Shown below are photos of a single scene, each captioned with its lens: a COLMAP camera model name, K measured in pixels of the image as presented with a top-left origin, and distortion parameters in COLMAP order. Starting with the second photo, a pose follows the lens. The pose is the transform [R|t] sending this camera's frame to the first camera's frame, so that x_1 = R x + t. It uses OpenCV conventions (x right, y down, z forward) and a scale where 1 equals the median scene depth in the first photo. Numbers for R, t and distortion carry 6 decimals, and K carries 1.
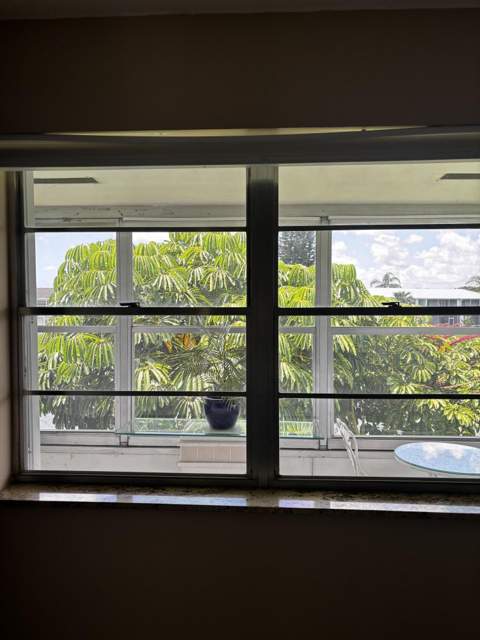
lens RADIAL K [[476.4, 0, 240.0], [0, 476.4, 320.0], [0, 0, 1]] dist [0.013292, 0.001077]
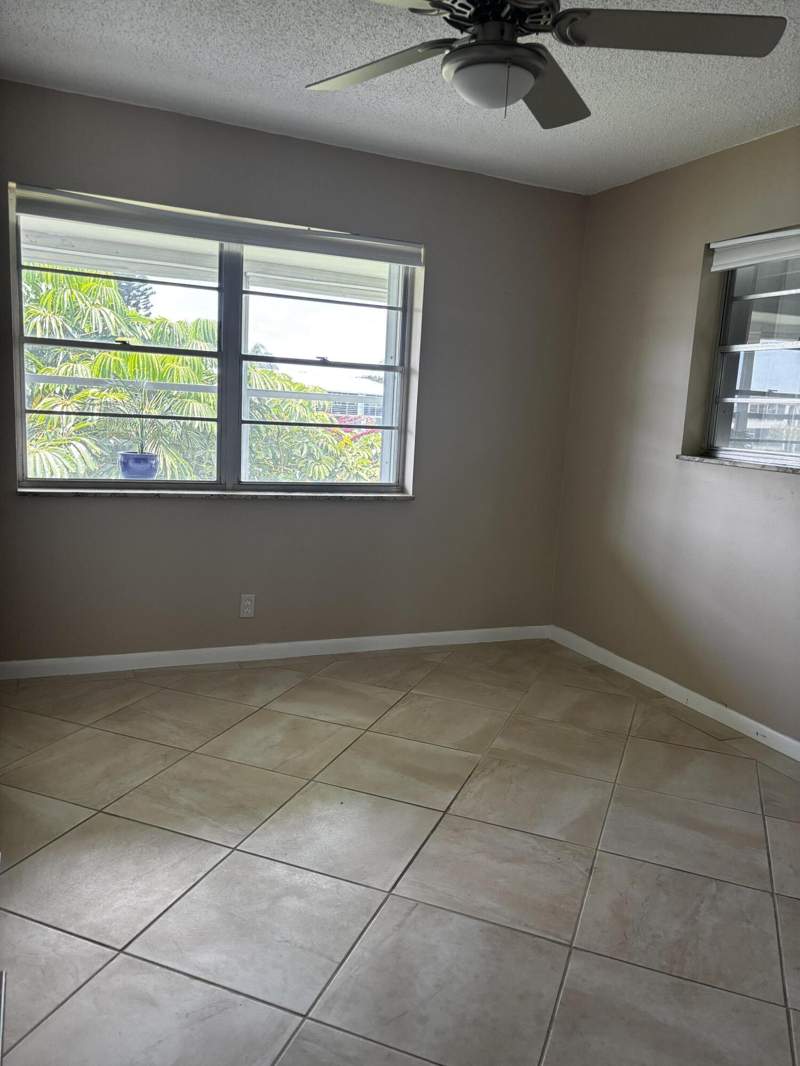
lens RADIAL K [[793.6, 0, 400.0], [0, 793.6, 533.0], [0, 0, 1]] dist [0.013292, 0.001077]
pose [[0.886185, -0.019430, 0.462923, -0.548569], [-0.046024, 0.990488, 0.129677, 0.153169], [-0.461039, -0.136223, 0.876861, -1.171313]]
